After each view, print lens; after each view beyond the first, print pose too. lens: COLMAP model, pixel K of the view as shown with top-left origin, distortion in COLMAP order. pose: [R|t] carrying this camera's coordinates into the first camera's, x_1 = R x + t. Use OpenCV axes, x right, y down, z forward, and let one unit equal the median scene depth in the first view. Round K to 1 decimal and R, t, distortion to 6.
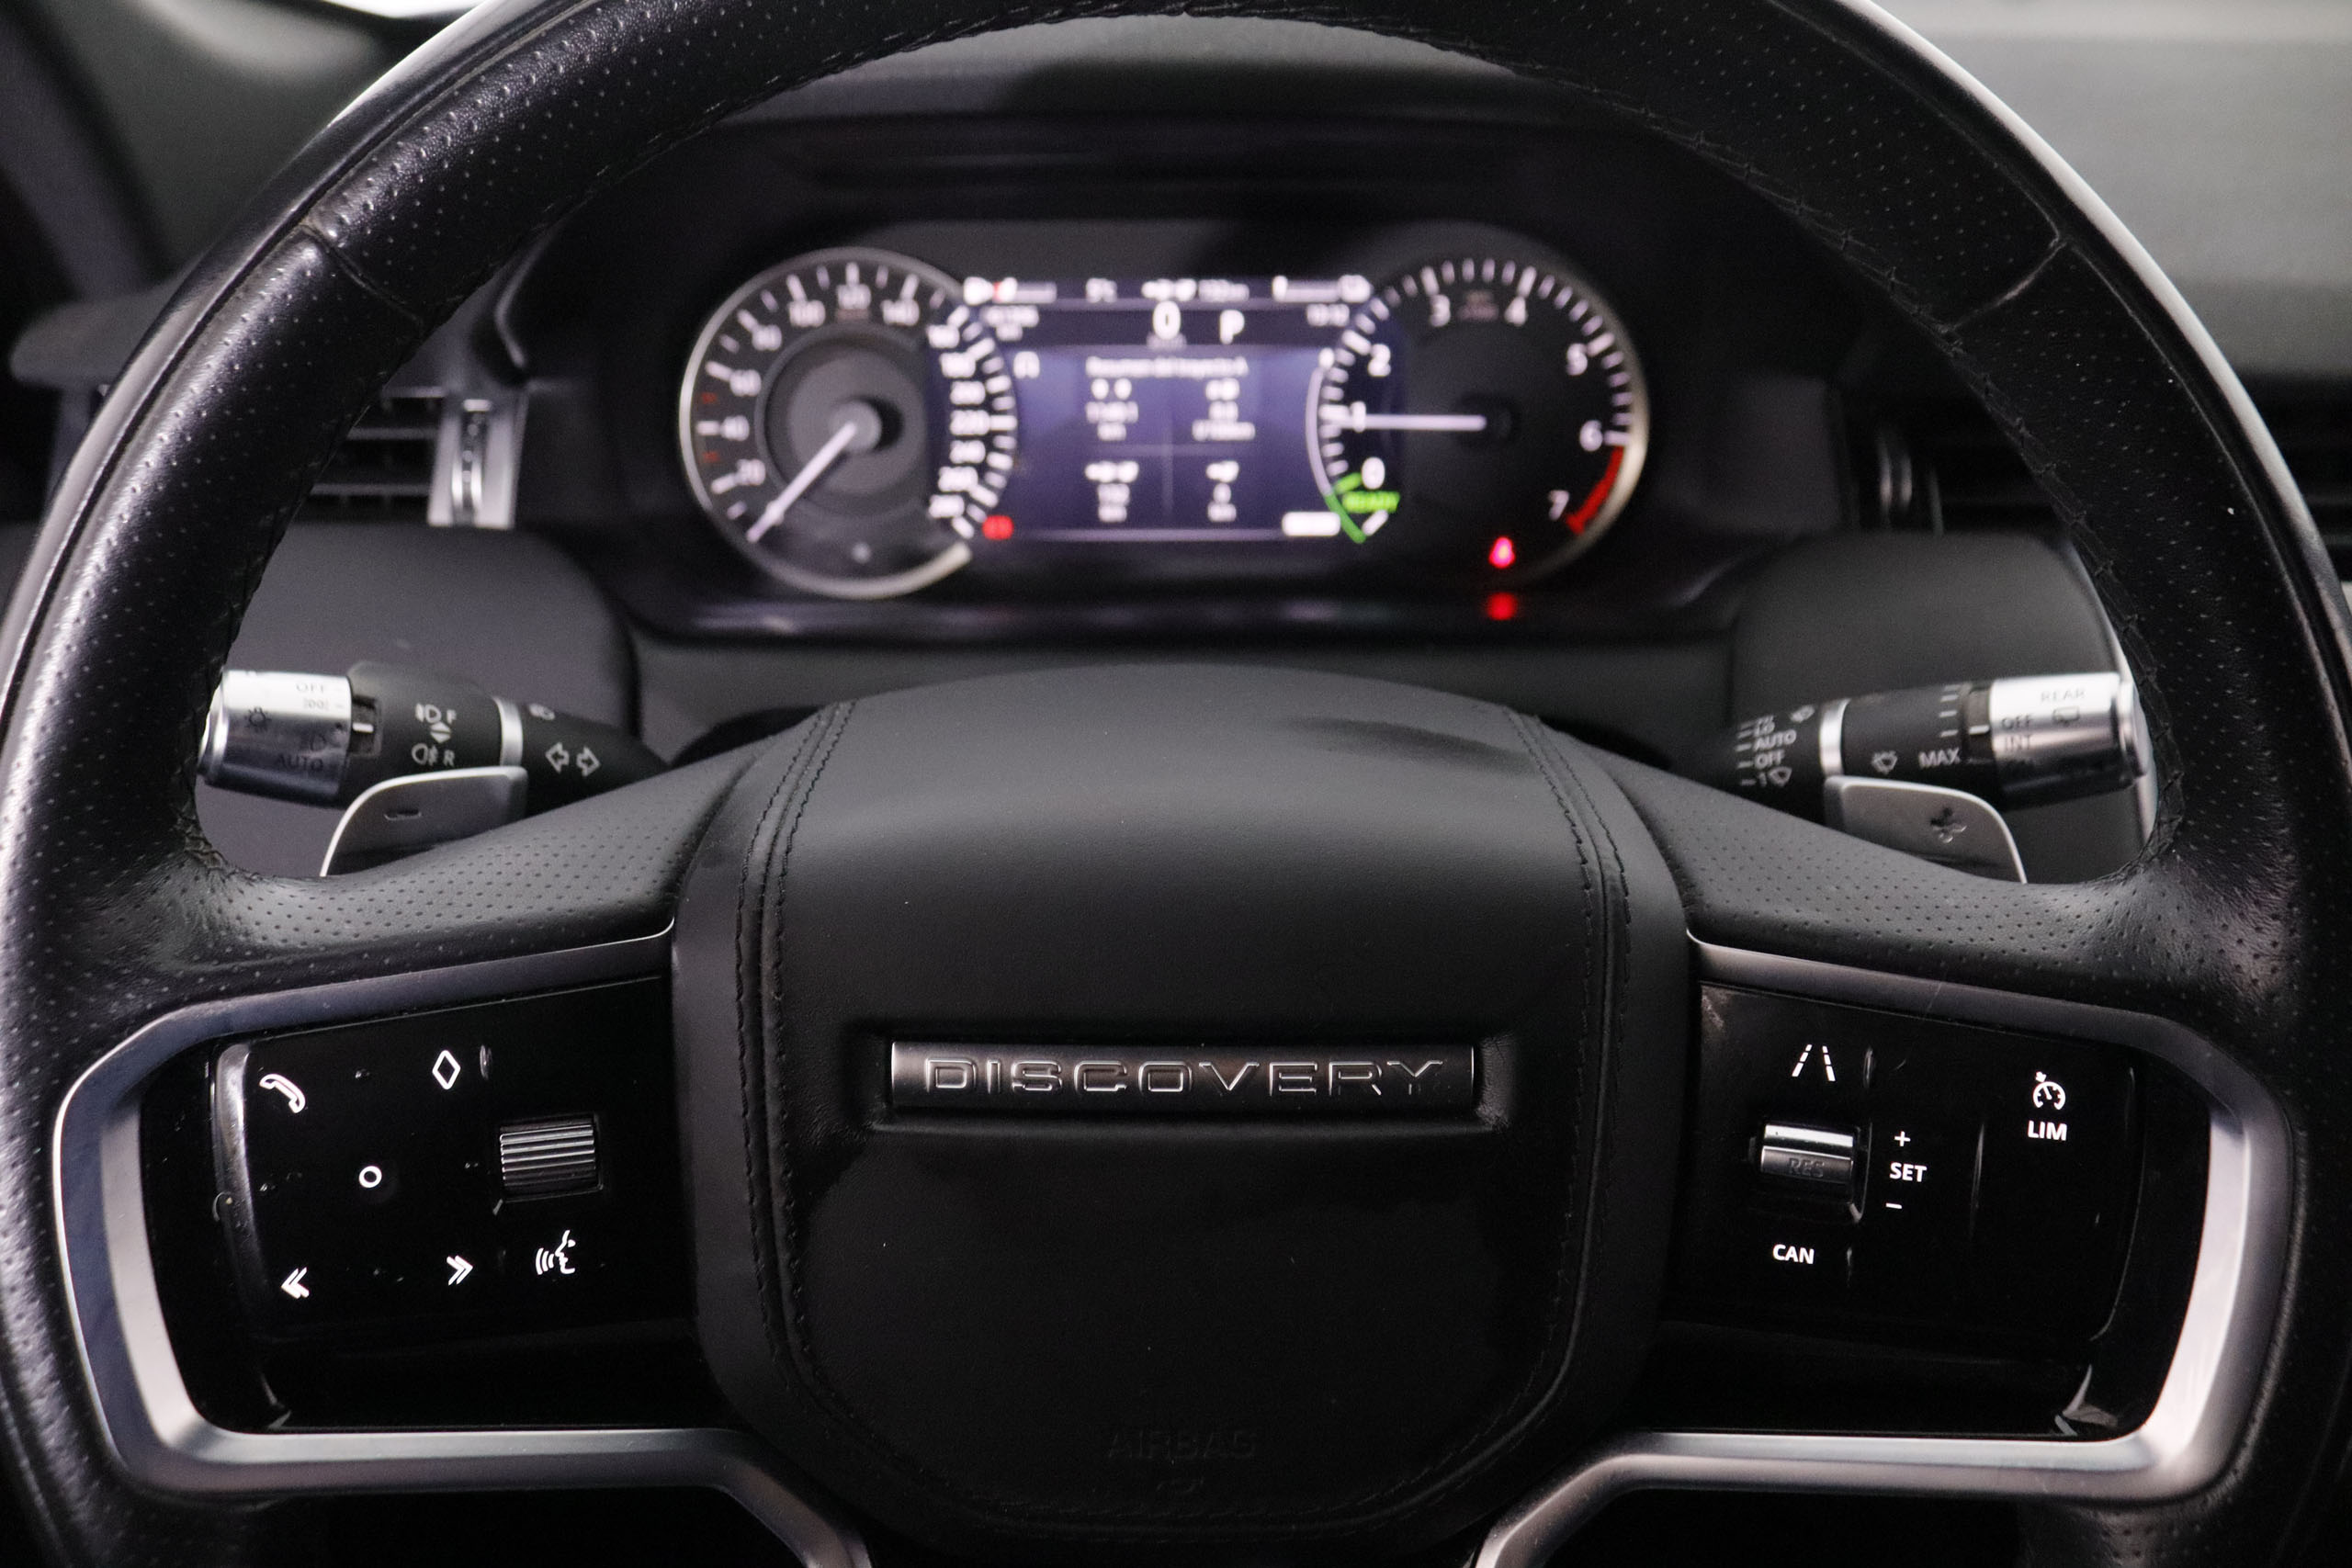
lens RADIAL K [[1880.5, 0, 1171.4], [0, 1880.5, 764.4], [0, 0, 1]] dist [-0.154703, 0.063442]
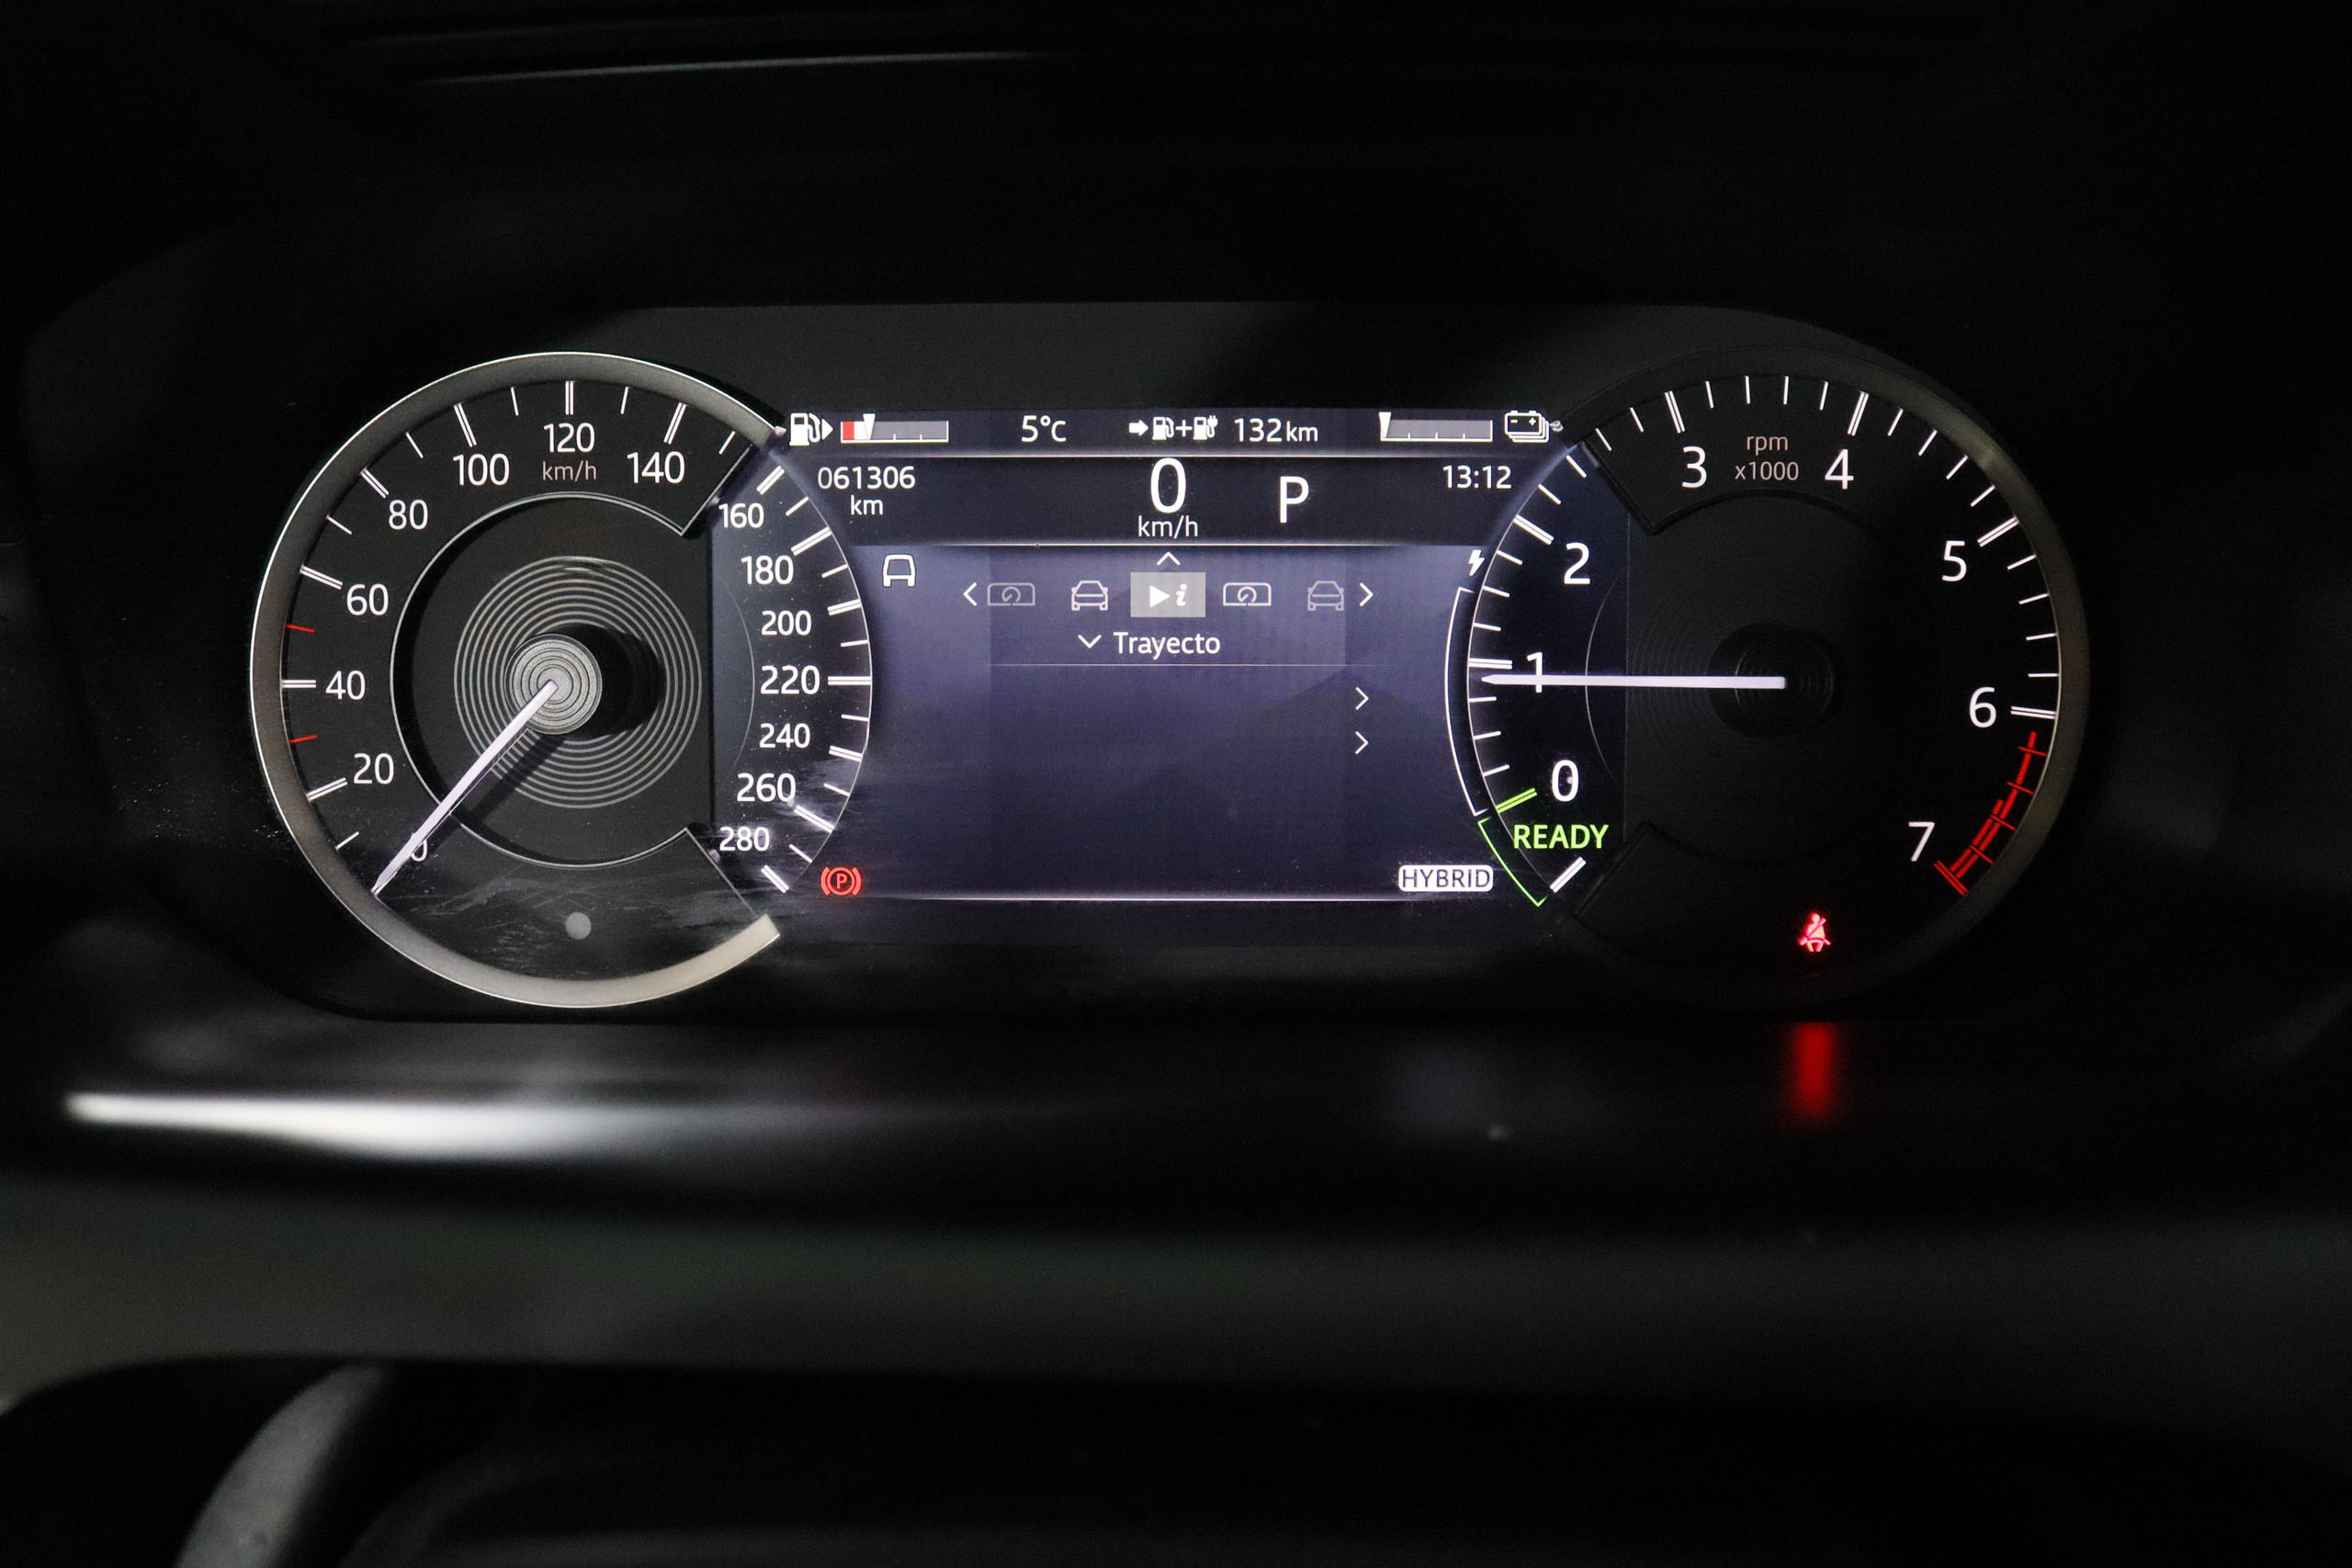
lens RADIAL K [[1880.5, 0, 1171.3], [0, 1880.5, 769.1], [0, 0, 1]] dist [-0.154703, 0.063442]
pose [[0.999886, 0.005256, -0.014155, 0.006478], [-0.007379, 0.987988, -0.154352, -0.079556], [0.013173, 0.154439, 0.987914, 0.495631]]
